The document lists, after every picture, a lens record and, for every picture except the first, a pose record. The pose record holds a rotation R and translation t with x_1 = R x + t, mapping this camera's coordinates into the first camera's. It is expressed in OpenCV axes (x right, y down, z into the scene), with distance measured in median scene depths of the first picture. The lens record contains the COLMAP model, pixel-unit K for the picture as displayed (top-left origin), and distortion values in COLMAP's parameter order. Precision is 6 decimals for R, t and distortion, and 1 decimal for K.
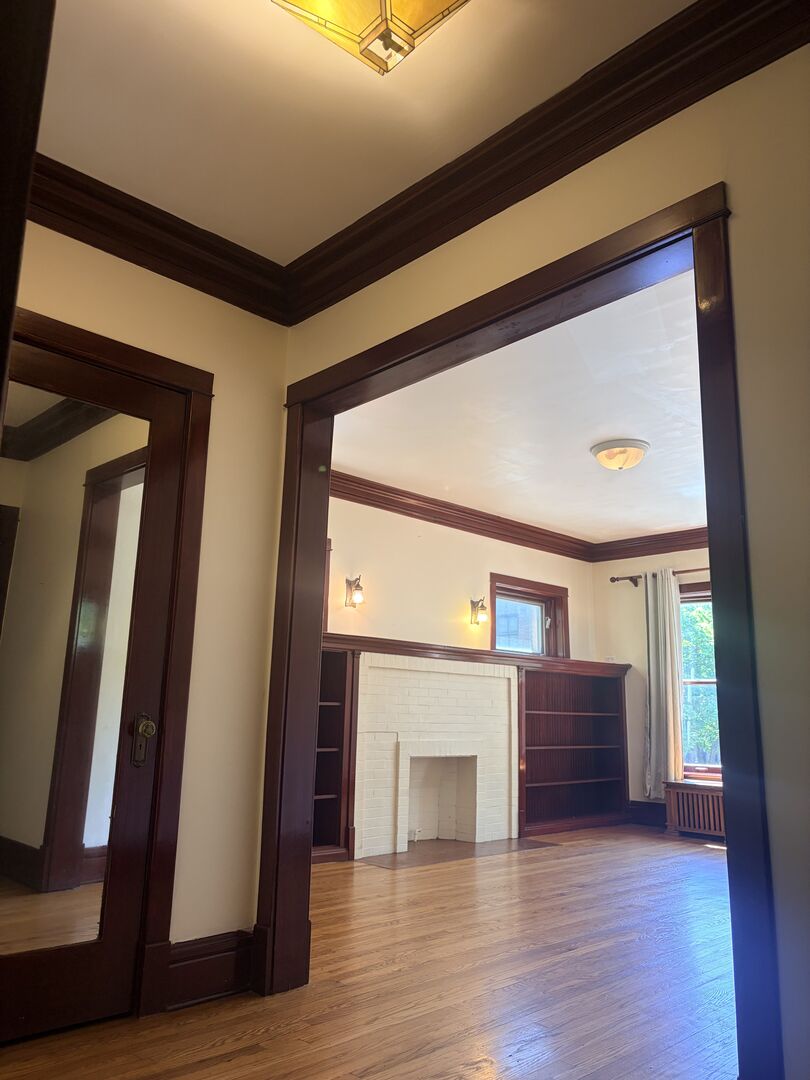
lens RADIAL K [[824.8, 0, 405.0], [0, 824.8, 540.0], [0, 0, 1]] dist [0.040264, -0.014804]
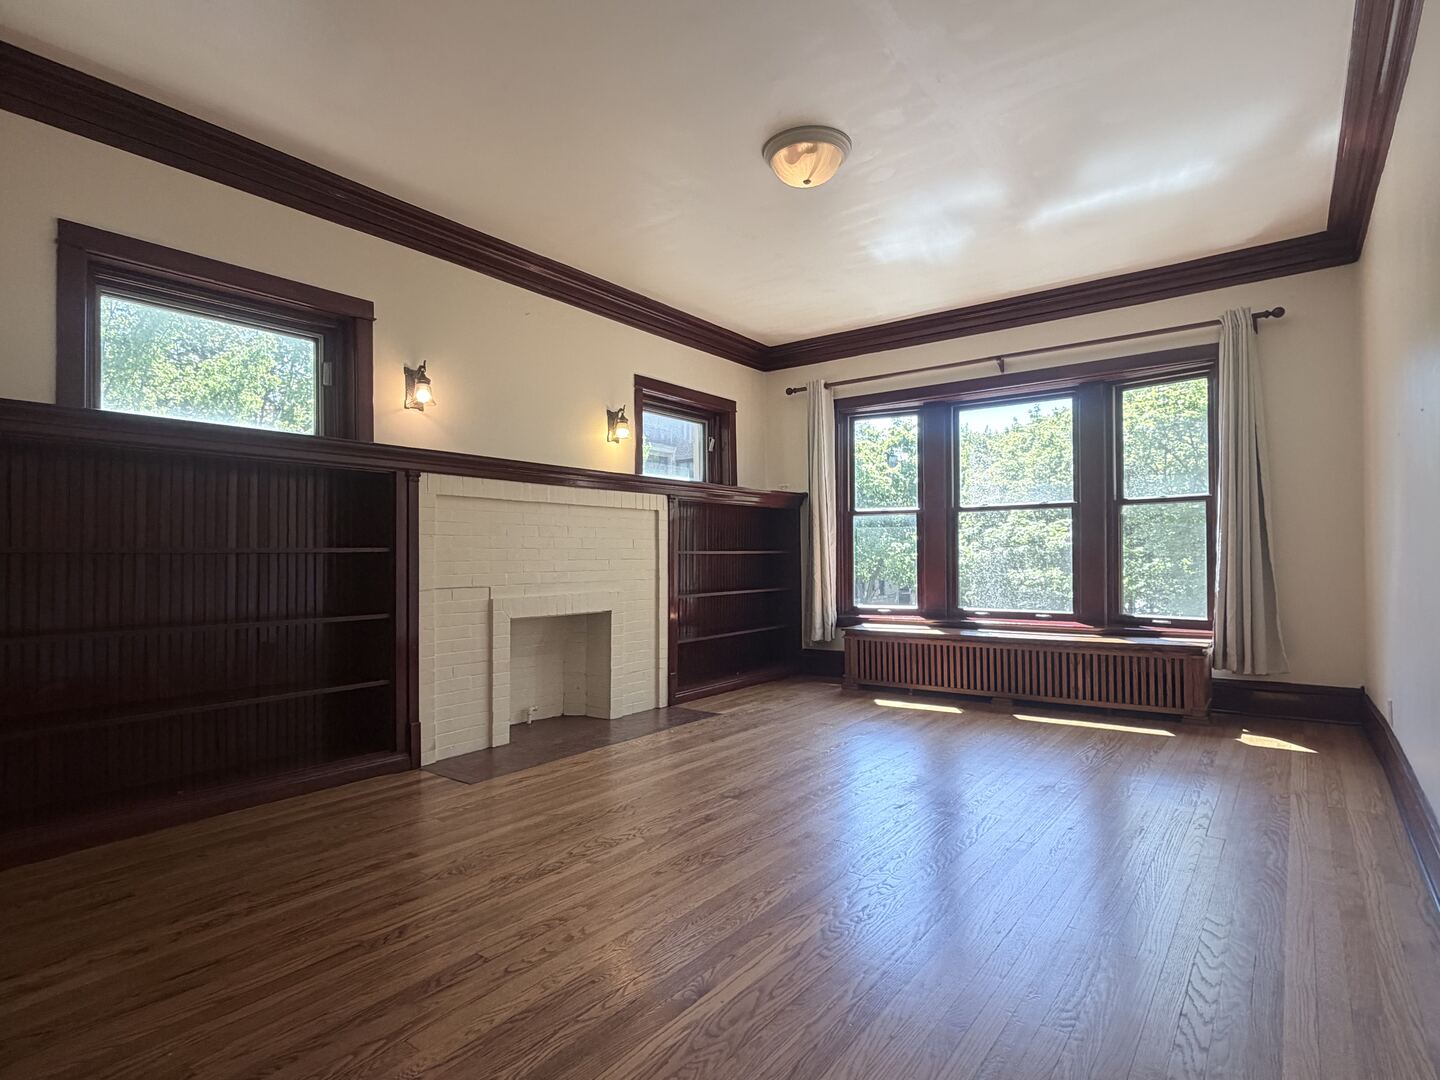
lens RADIAL K [[760.6, 0, 720.0], [0, 760.6, 540.0], [0, 0, 1]] dist [-0.004035, -0.000613]
pose [[0.987354, -0.025296, 0.156503, 0.075371], [-0.004747, 0.982027, 0.188678, 0.062613], [-0.158463, -0.187035, 0.969488, 0.310021]]
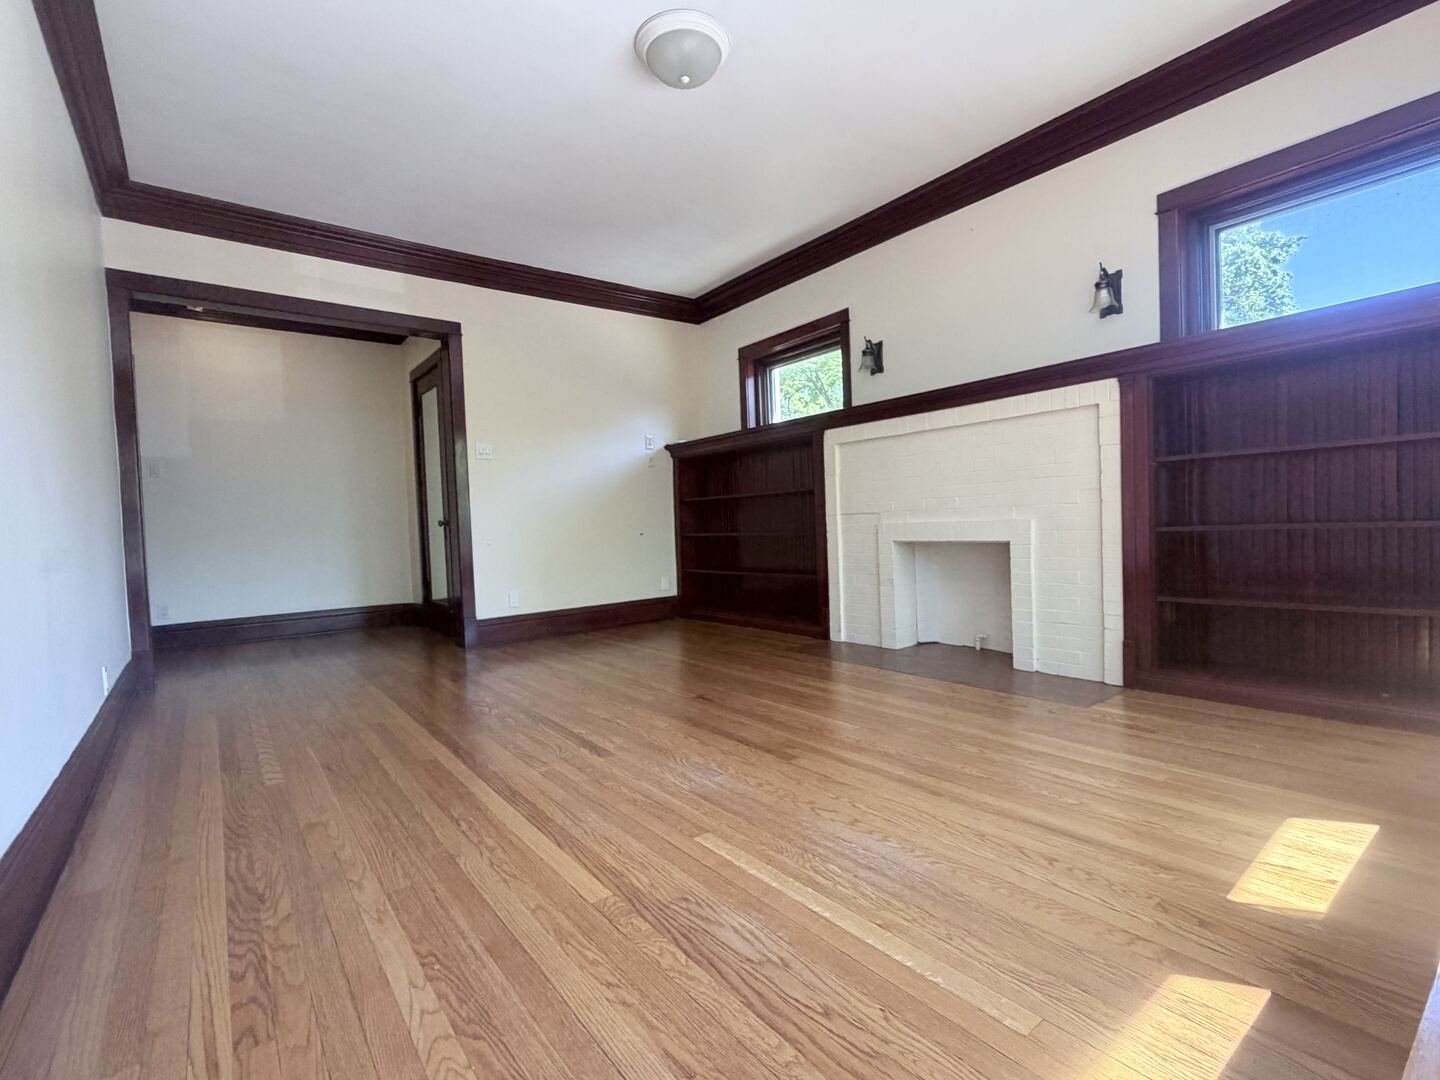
lens RADIAL K [[673.0, 0, 720.0], [0, 673.0, 540.0], [0, 0, 1]] dist [0.000255, 0.000006]
pose [[-0.111831, 0.010769, -0.993669, 0.613940], [0.244661, 0.969459, -0.017029, 0.206546], [0.963138, -0.245017, -0.111050, 0.815822]]
